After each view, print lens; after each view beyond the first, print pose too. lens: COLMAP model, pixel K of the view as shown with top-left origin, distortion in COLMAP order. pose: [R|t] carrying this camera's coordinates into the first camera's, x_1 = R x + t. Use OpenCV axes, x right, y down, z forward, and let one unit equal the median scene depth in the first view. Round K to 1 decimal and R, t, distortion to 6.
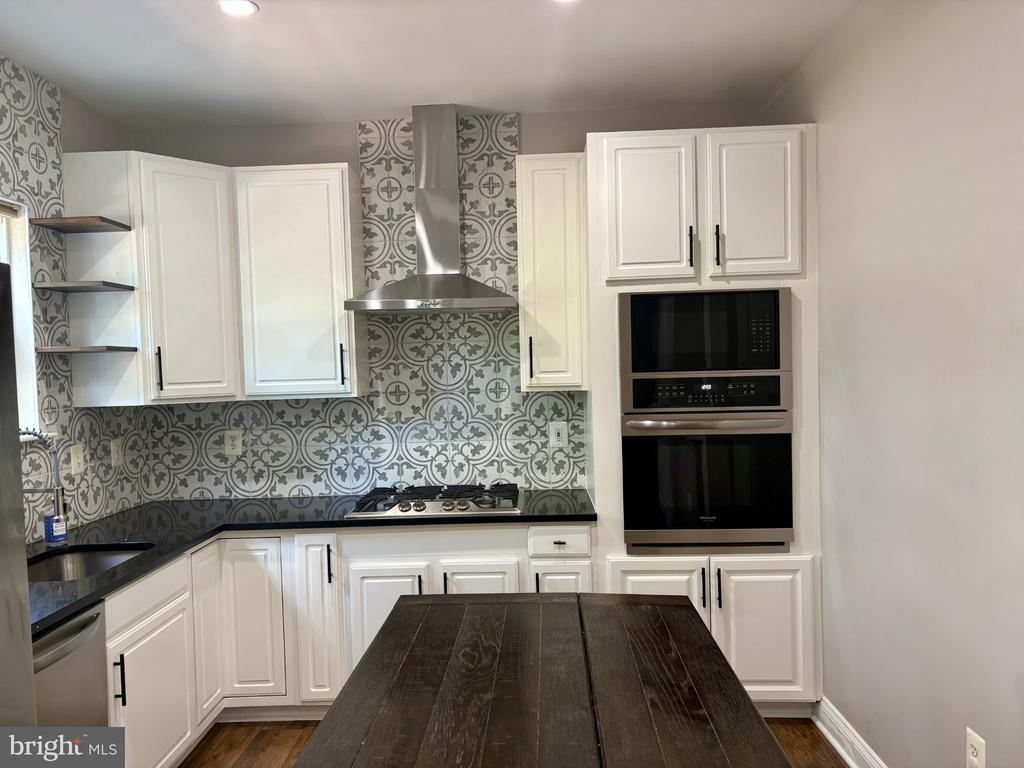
lens RADIAL K [[769.7, 0, 517.4], [0, 769.7, 393.1], [0, 0, 1]] dist [0.082122, -0.111015]
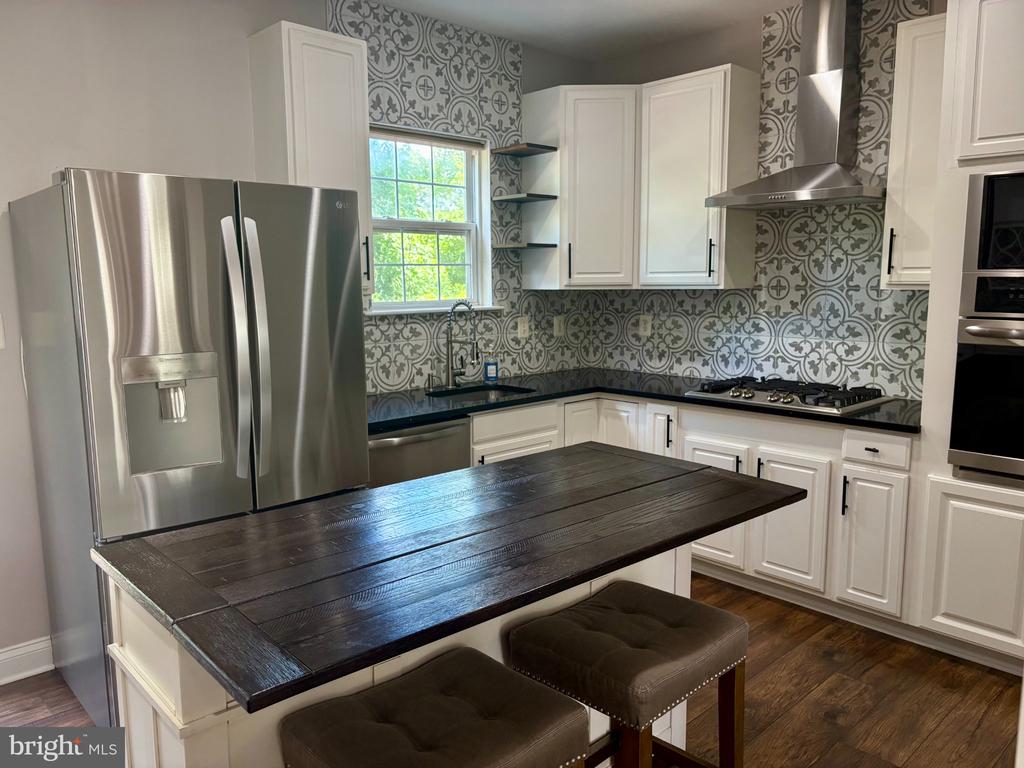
lens RADIAL K [[782.4, 0, 512.0], [0, 782.4, 384.0], [0, 0, 1]] dist [0.029947, -0.015517]
pose [[0.708325, 0.119850, -0.695638, 0.348923], [-0.038610, 0.990584, 0.131351, 0.003534], [0.704830, -0.066181, 0.706282, 0.012222]]
